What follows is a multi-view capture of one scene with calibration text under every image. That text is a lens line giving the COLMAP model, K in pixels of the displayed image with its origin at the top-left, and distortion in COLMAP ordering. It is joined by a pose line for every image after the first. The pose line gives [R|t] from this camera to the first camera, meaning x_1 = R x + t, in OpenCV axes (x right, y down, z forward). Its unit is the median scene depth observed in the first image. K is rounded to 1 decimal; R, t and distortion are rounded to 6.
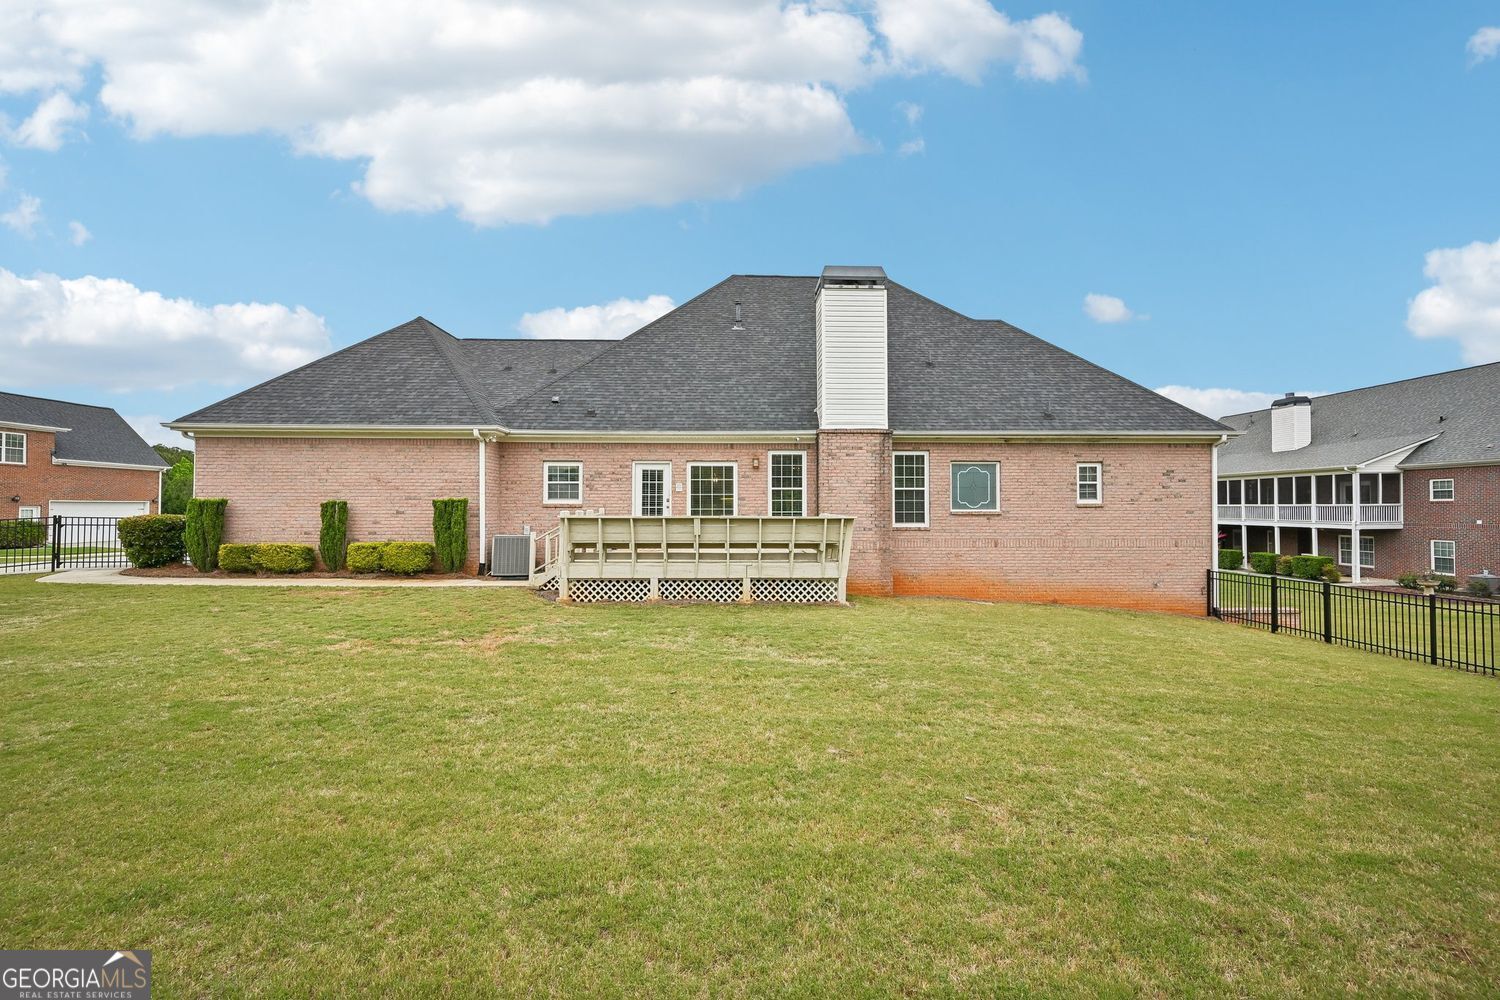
lens RADIAL K [[587.4, 0, 751.5], [0, 587.4, 503.2], [0, 0, 1]] dist [-0.002523, 0.001084]
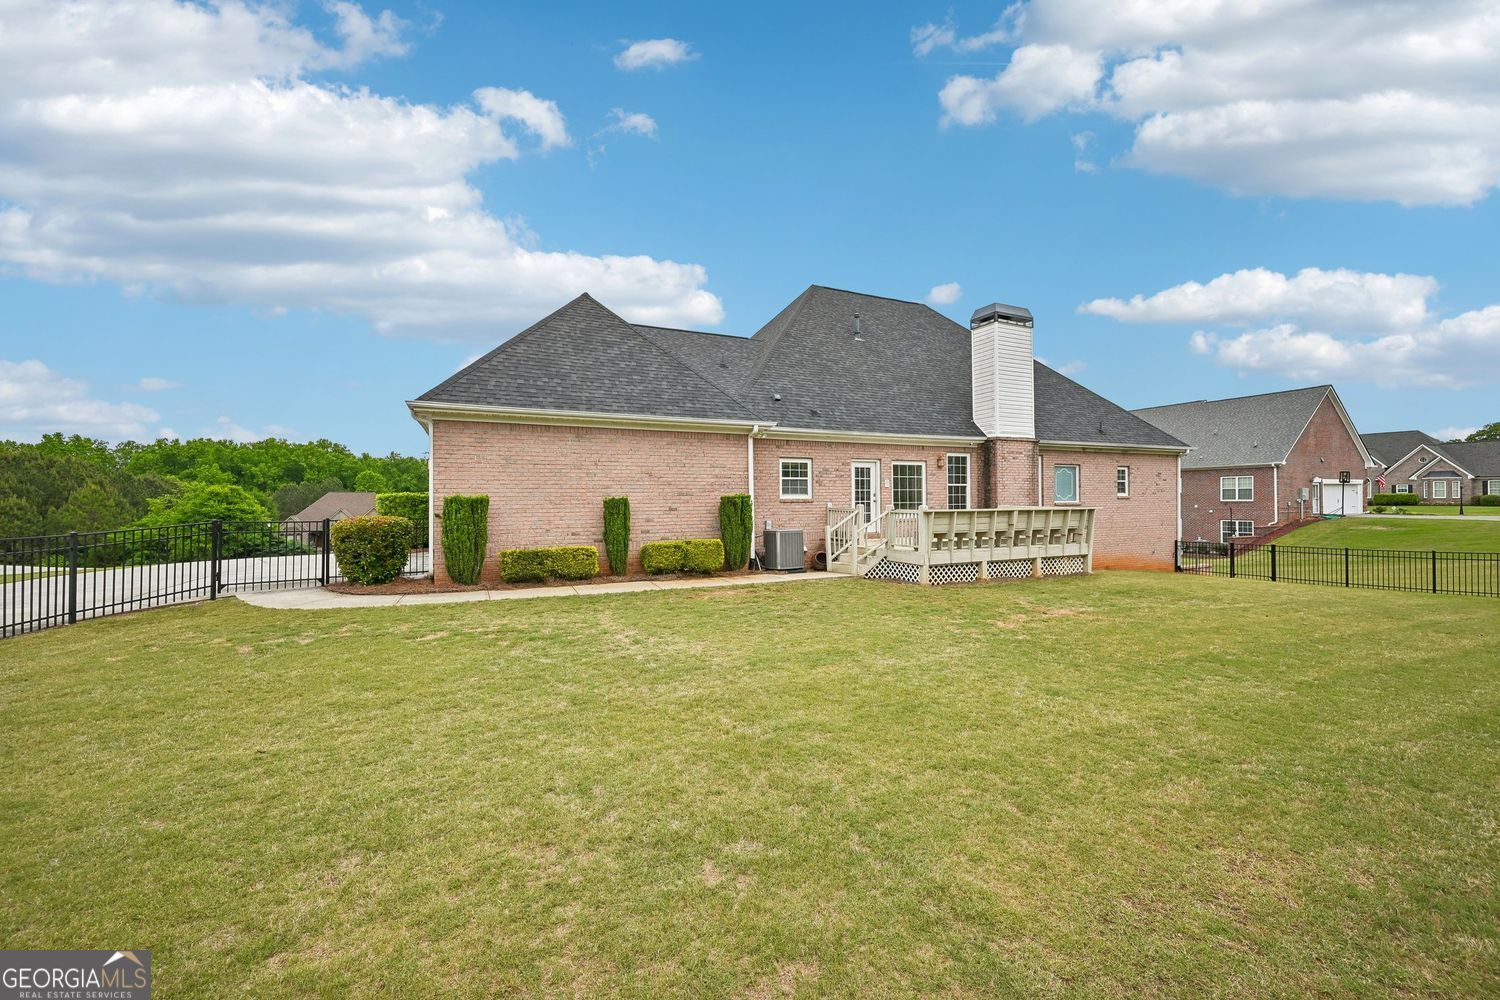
lens RADIAL K [[587.4, 0, 750.0], [0, 587.4, 502.9], [0, 0, 1]] dist [-0.002523, 0.001084]
pose [[0.917068, -0.009383, 0.398621, -0.811927], [0.003172, 0.999863, 0.016239, -0.008854], [-0.398719, -0.013627, 0.916972, 0.075187]]
